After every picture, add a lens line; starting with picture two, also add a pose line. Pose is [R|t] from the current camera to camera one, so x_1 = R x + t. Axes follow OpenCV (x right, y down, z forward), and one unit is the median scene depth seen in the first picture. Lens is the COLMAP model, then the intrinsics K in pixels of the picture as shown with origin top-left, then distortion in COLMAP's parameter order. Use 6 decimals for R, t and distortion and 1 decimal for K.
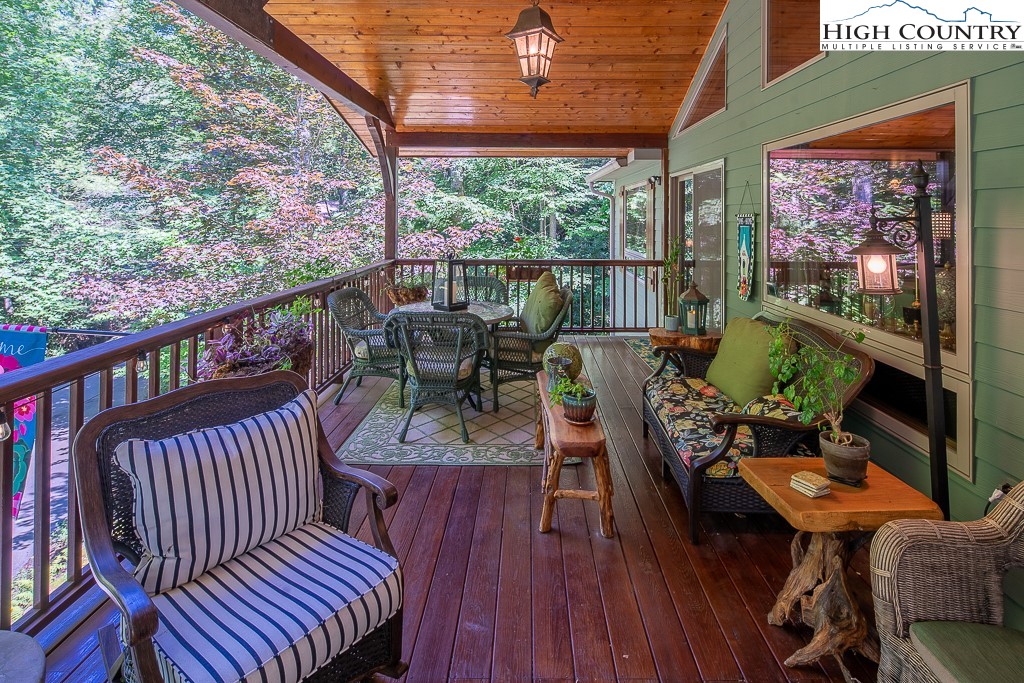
lens RADIAL K [[508.9, 0, 516.3], [0, 508.9, 211.9], [0, 0, 1]] dist [0.000563, 0.000072]
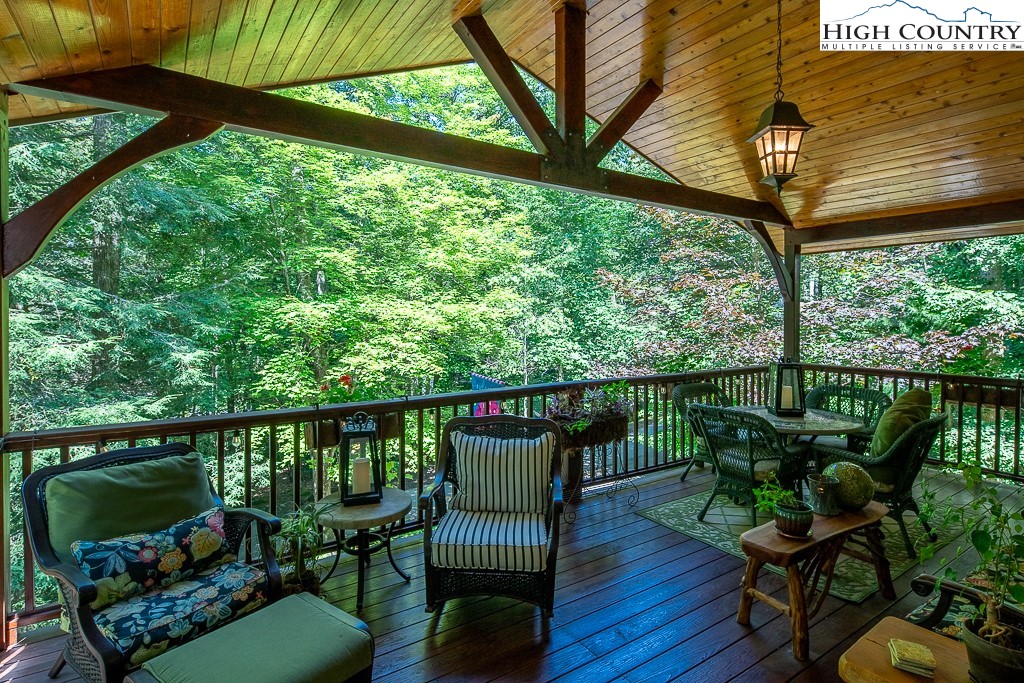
lens RADIAL K [[506.4, 0, 496.7], [0, 506.4, 315.9], [0, 0, 1]] dist [-0.000901, -0.000381]
pose [[0.560286, -0.001614, -0.828298, 0.261061], [0.006818, 0.999973, 0.002664, -0.001207], [0.828271, -0.007140, 0.560282, 0.006531]]
